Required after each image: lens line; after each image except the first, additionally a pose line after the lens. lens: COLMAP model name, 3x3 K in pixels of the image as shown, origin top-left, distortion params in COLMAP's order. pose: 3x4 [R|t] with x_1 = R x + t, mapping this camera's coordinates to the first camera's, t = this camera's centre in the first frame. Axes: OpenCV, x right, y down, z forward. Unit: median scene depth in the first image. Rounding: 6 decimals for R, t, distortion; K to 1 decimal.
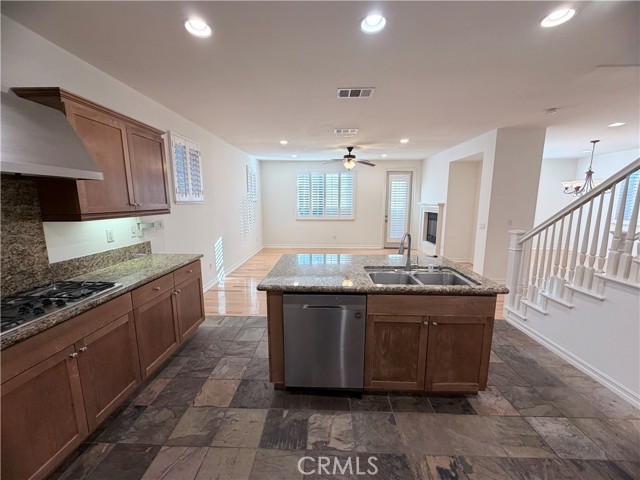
lens RADIAL K [[254.0, 0, 319.2], [0, 254.0, 237.3], [0, 0, 1]] dist [-0.002265, 0.000117]
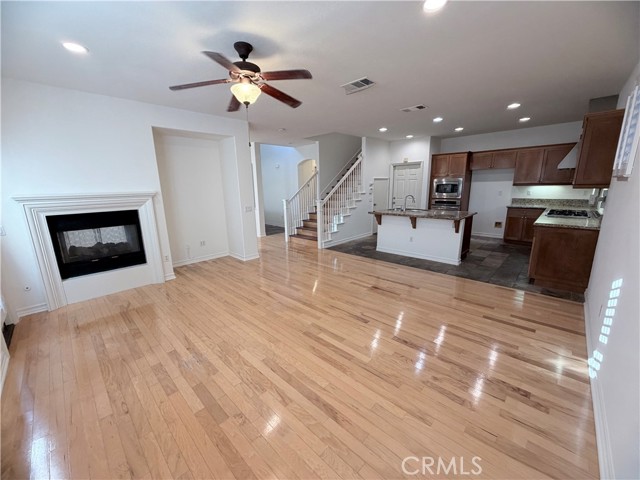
lens RADIAL K [[254.0, 0, 313.5], [0, 254.0, 237.0], [0, 0, 1]] dist [-0.002265, 0.000117]
pose [[-0.730335, -0.119622, 0.672533, -0.581350], [0.120851, 0.946389, 0.299570, -0.405572], [-0.672313, 0.300063, -0.676725, 2.880197]]
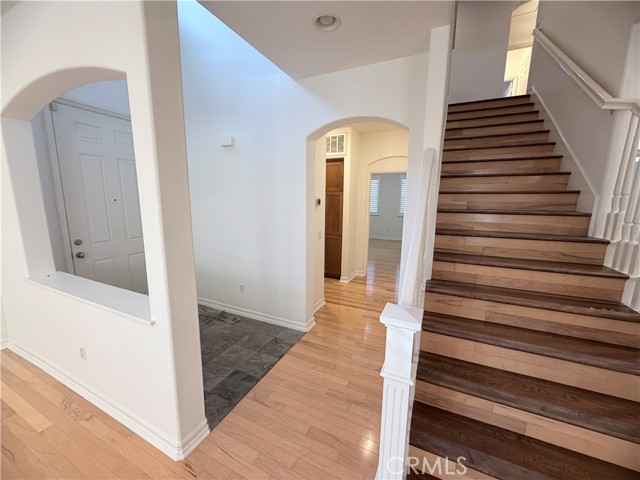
lens RADIAL K [[254.0, 0, 315.4], [0, 254.0, 242.6], [0, 0, 1]] dist [-0.002265, 0.000117]
pose [[-0.914846, -0.073929, 0.396977, 1.394901], [0.056294, 0.950147, 0.306678, -0.247489], [-0.399859, 0.302911, -0.865077, 1.510695]]
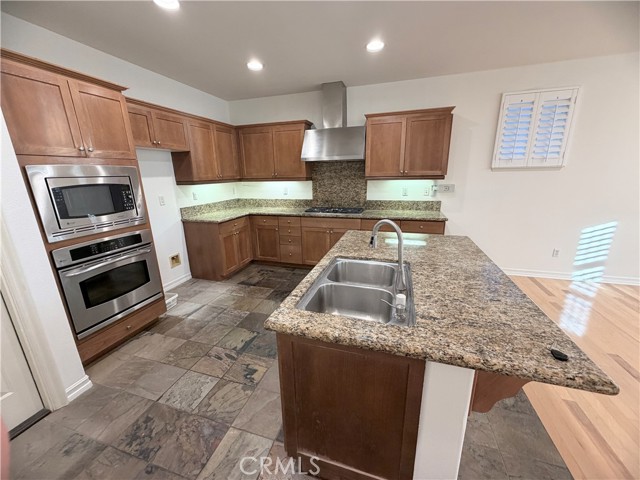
lens RADIAL K [[254.0, 0, 314.4], [0, 254.0, 238.9], [0, 0, 1]] dist [-0.002265, 0.000117]
pose [[-0.272751, 0.251951, -0.928508, 0.824153], [-0.119992, 0.948656, 0.292665, -0.114905], [0.954573, 0.191238, -0.228515, 0.820723]]
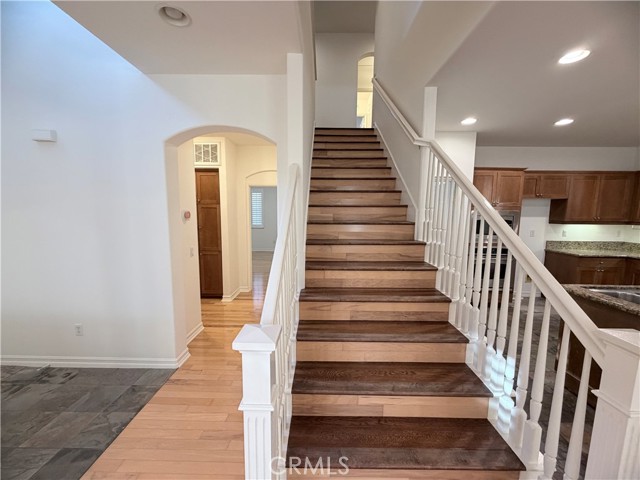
lens RADIAL K [[254.0, 0, 316.2], [0, 254.0, 243.2], [0, 0, 1]] dist [-0.002265, 0.000117]
pose [[-0.999850, -0.001931, -0.017222, 1.352446], [-0.006546, 0.962227, 0.272169, -0.241249], [0.016046, 0.272240, -0.962095, 1.473303]]
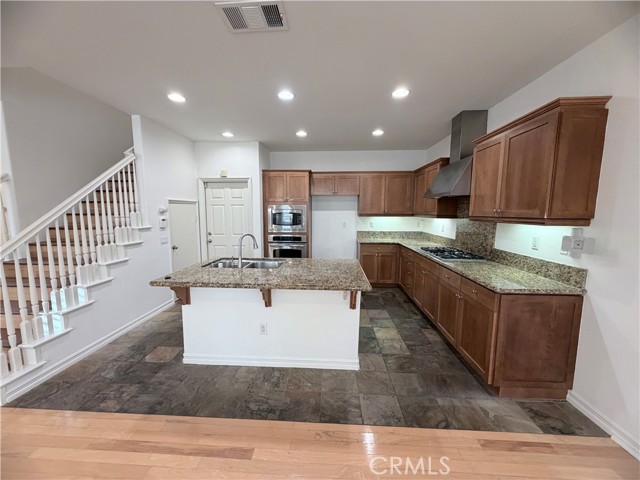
lens RADIAL K [[254.0, 0, 320.2], [0, 254.0, 240.2], [0, 0, 1]] dist [-0.002265, 0.000117]
pose [[-0.999876, -0.002642, 0.015527, -0.019403], [0.001446, 0.966276, 0.257505, -0.249178], [-0.015684, 0.257495, -0.966152, 1.818505]]
